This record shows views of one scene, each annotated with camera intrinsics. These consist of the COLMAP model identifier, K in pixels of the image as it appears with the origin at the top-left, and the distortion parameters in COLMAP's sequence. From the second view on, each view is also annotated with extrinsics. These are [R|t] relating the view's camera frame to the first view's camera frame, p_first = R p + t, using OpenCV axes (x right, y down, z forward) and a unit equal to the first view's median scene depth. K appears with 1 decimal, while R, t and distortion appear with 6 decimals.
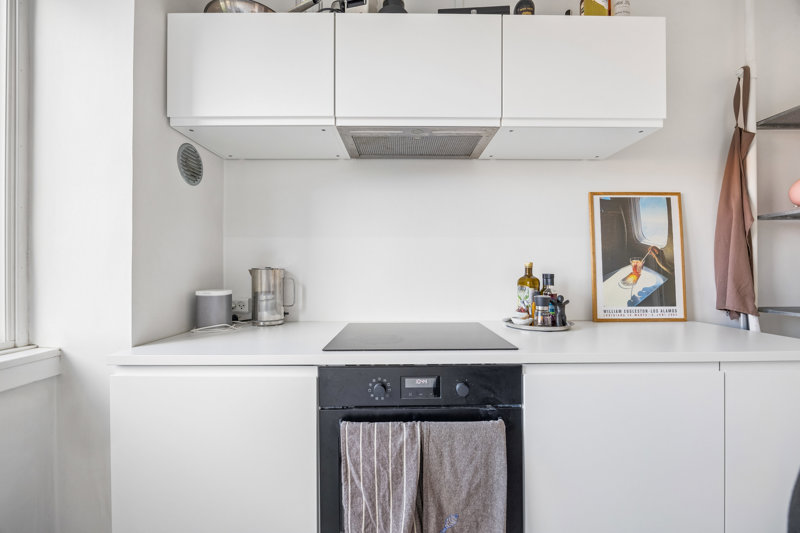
lens RADIAL K [[338.0, 0, 400.0], [0, 338.0, 266.5], [0, 0, 1]] dist [0.000978, 0.000277]
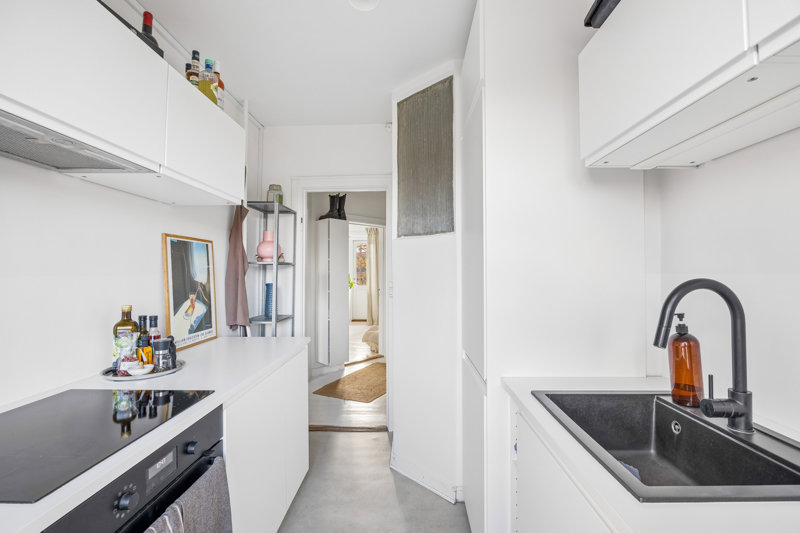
lens RADIAL K [[356.8, 0, 399.7], [0, 356.8, 261.9], [0, 0, 1]] dist [-0.001901, -0.000213]
pose [[0.045974, 0.027876, 0.998554, -0.542421], [-0.013117, 0.999541, -0.027300, -0.110755], [-0.998857, -0.011843, 0.046319, 0.206725]]
